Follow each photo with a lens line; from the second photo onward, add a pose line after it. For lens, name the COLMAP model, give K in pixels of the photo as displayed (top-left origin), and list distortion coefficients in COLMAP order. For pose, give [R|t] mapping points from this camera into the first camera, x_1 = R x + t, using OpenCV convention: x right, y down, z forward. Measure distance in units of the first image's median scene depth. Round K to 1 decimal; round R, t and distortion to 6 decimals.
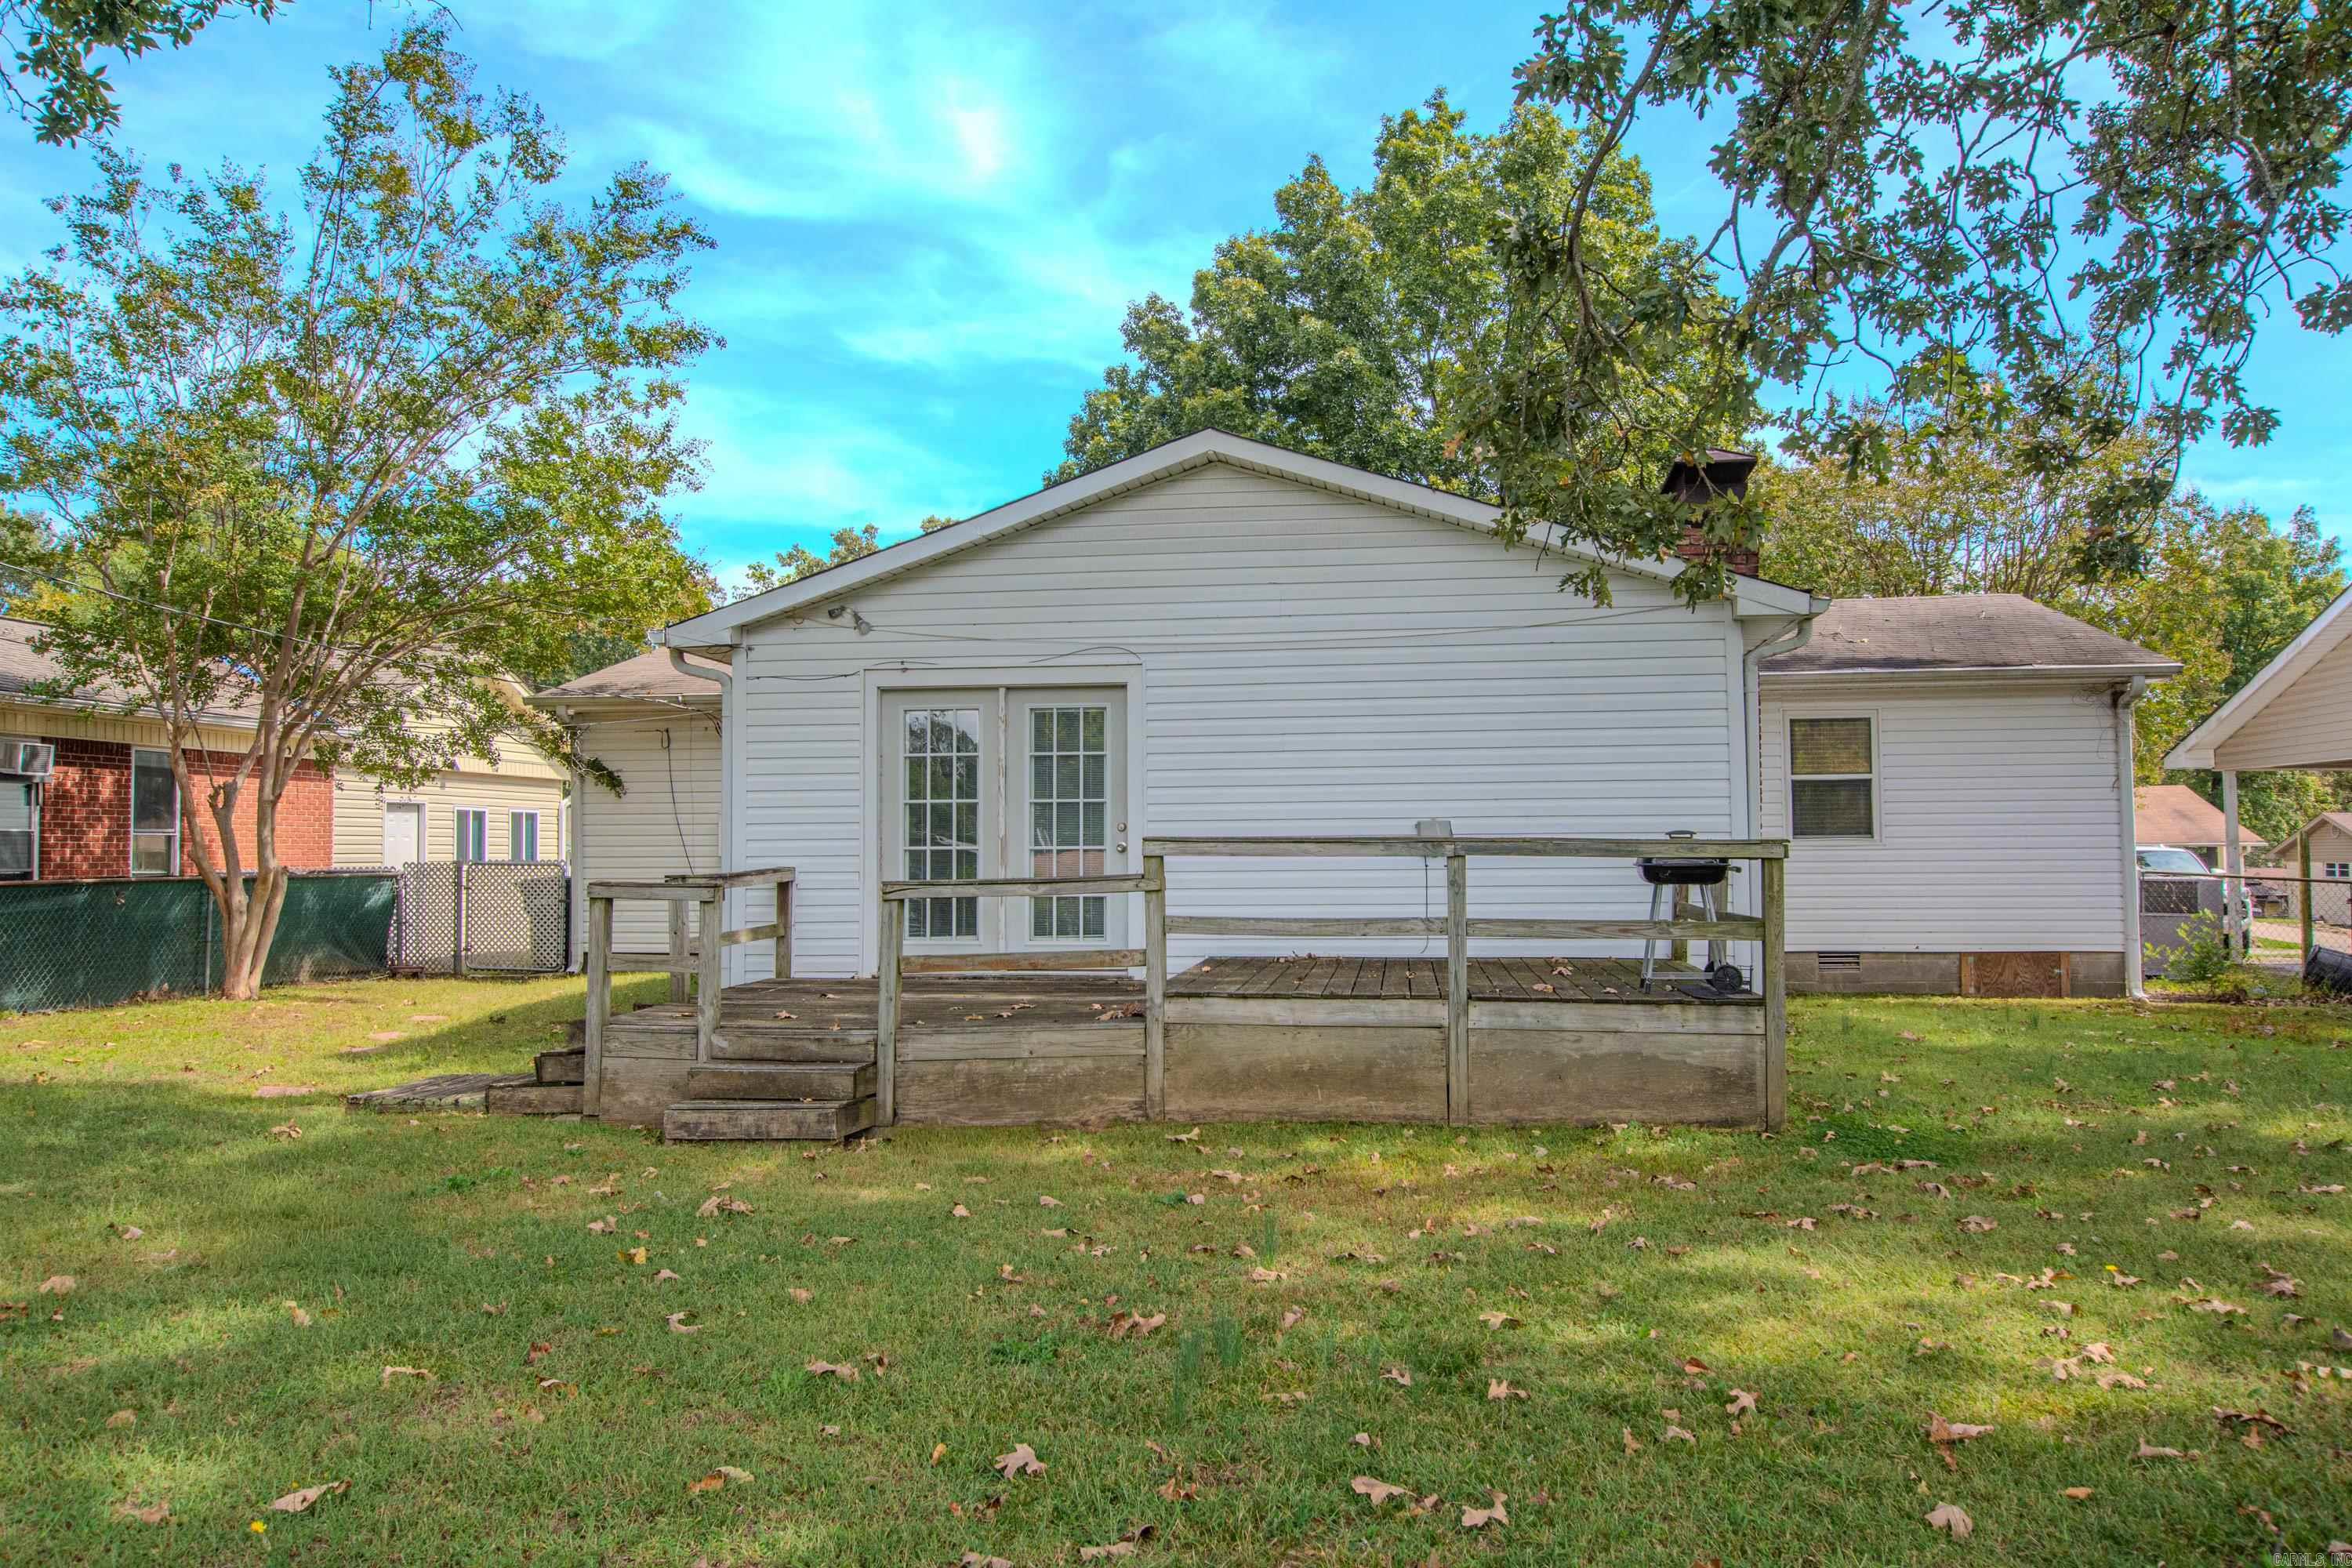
lens RADIAL K [[1781.9, 0, 1162.8], [0, 1781.9, 785.5], [0, 0, 1]] dist [0.021696, 0.003189]
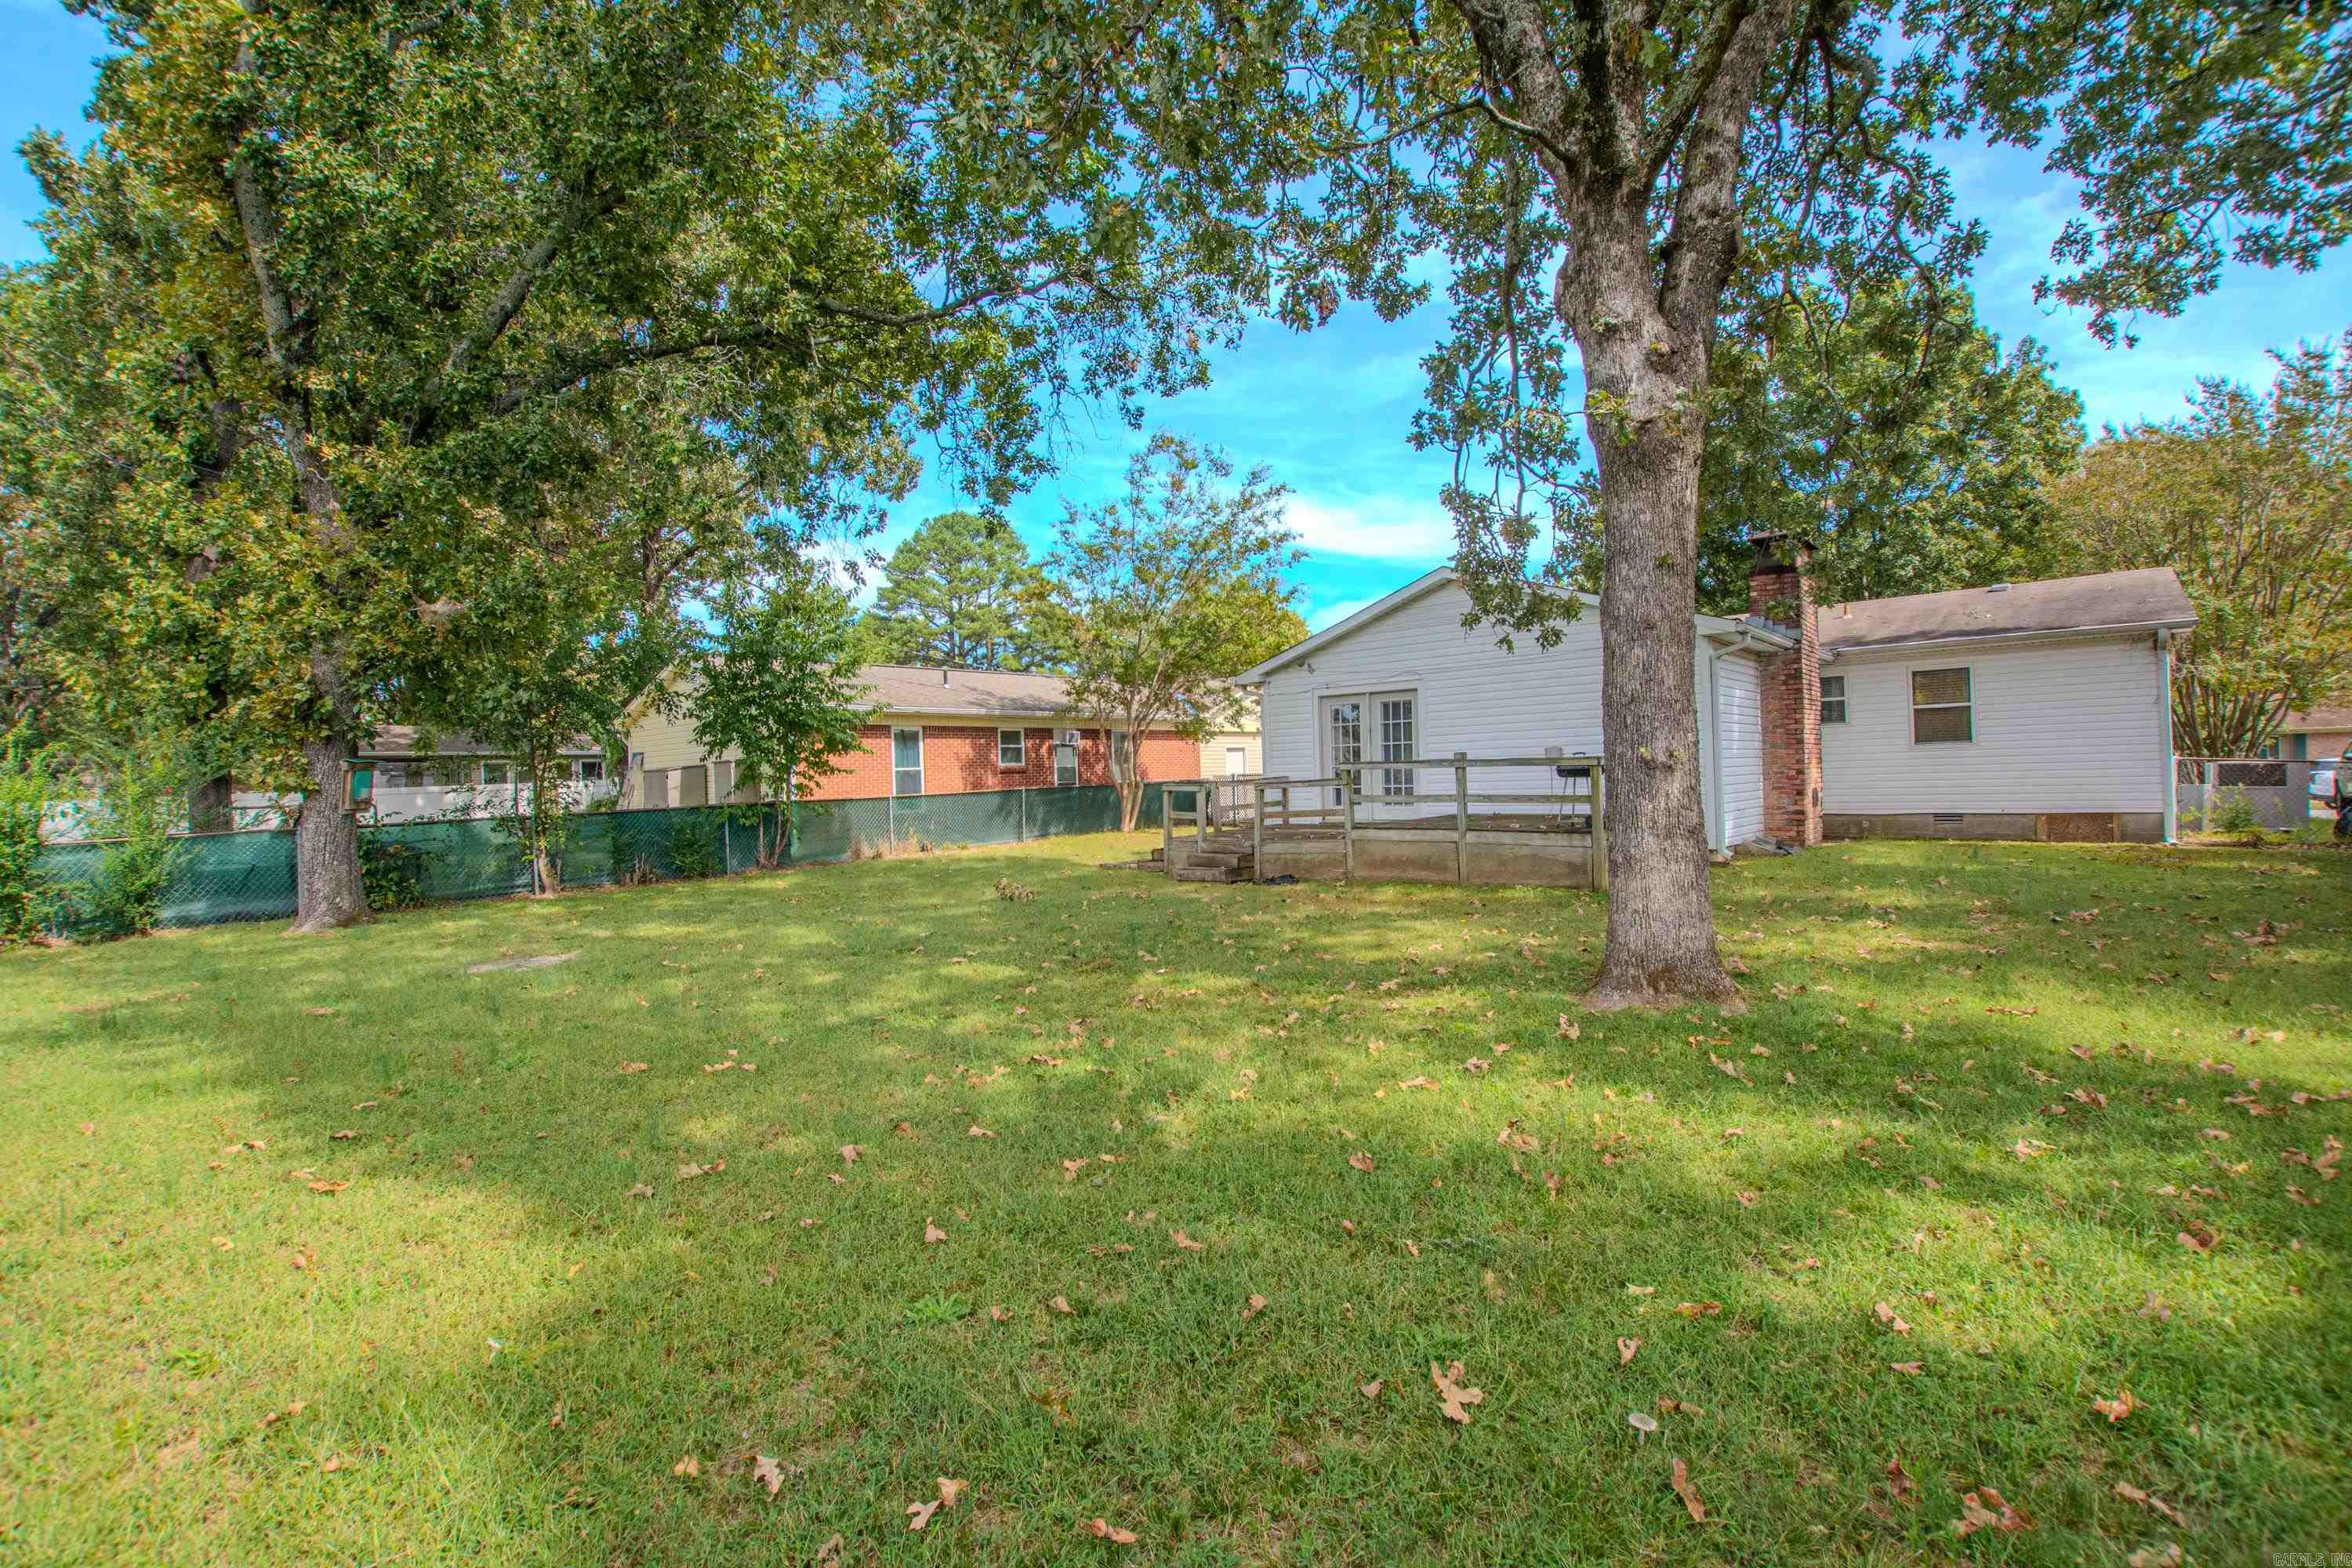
lens RADIAL K [[1035.3, 0, 1184.2], [0, 1035.3, 778.9], [0, 0, 1]] dist [-0.021731, 0.003843]
pose [[0.844868, -0.018415, -0.534657, 0.398534], [0.046543, 0.998148, 0.039169, -0.009518], [0.532946, -0.057977, 0.844161, -0.207737]]
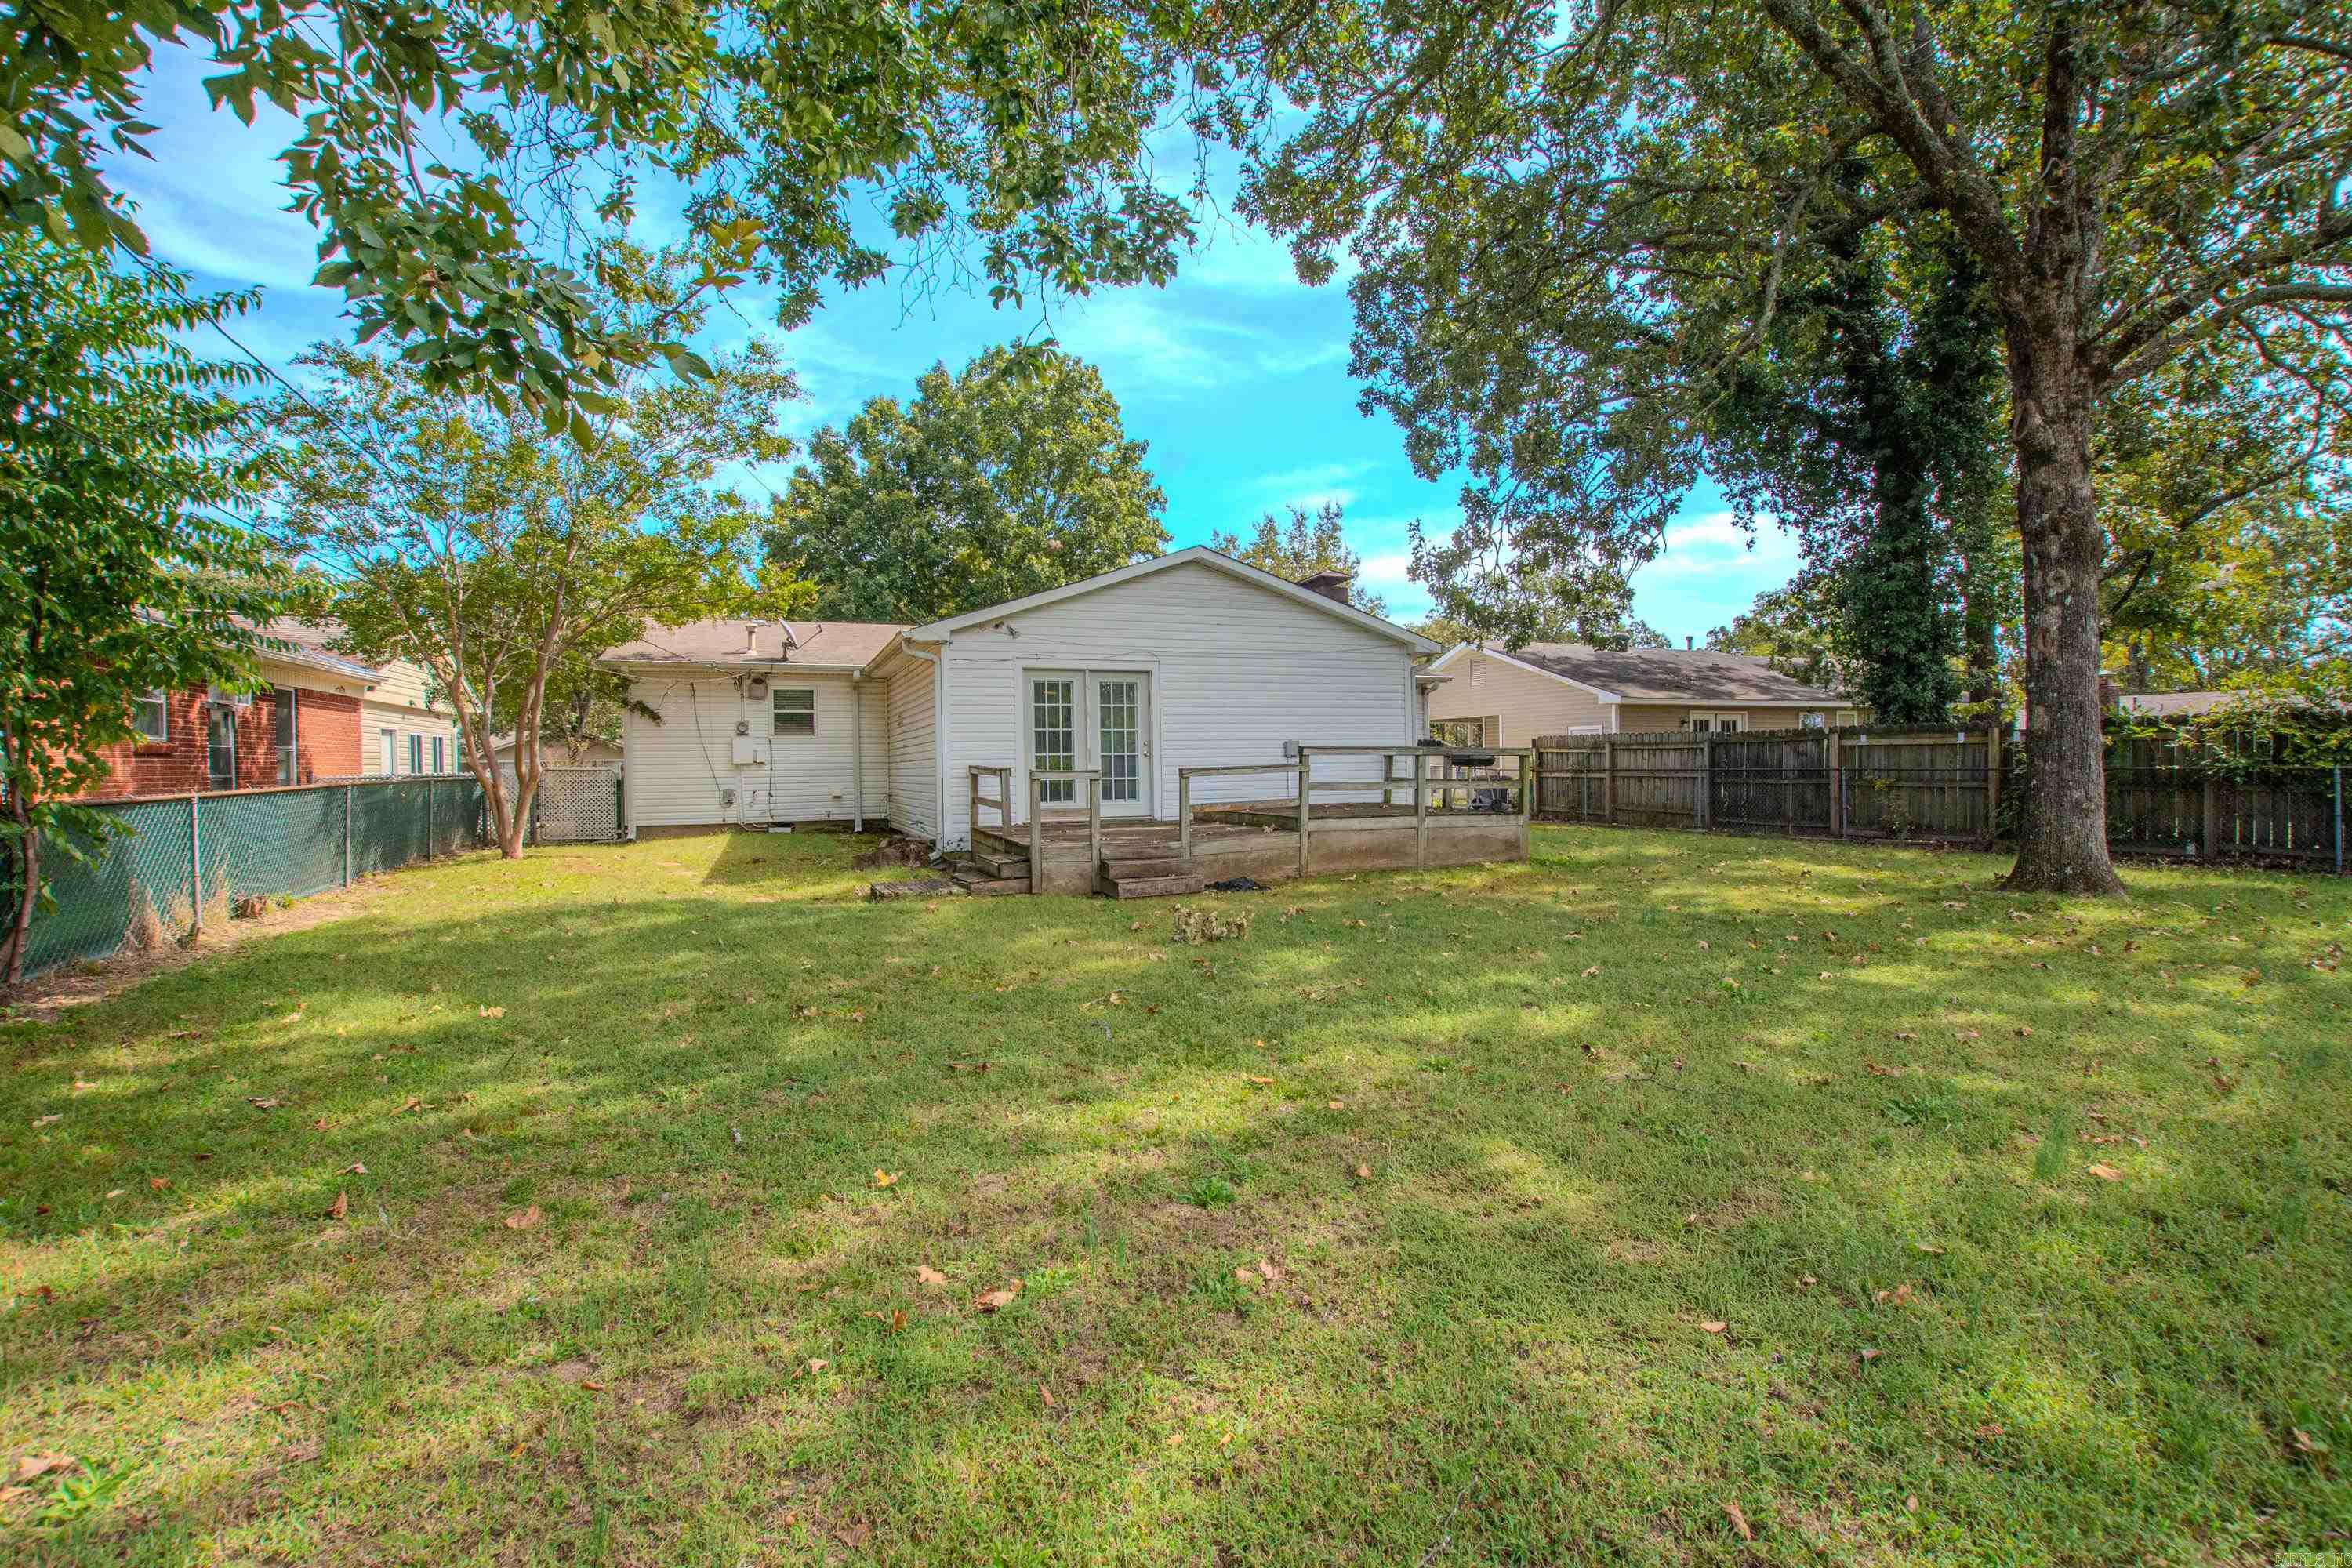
lens RADIAL K [[1035.3, 0, 1166.5], [0, 1035.3, 781.6], [0, 0, 1]] dist [-0.021731, 0.003843]
pose [[0.876392, -0.017115, 0.481294, -0.548289], [-0.010087, 0.998497, 0.053873, 0.003369], [-0.481493, -0.052069, 0.874902, -0.019060]]
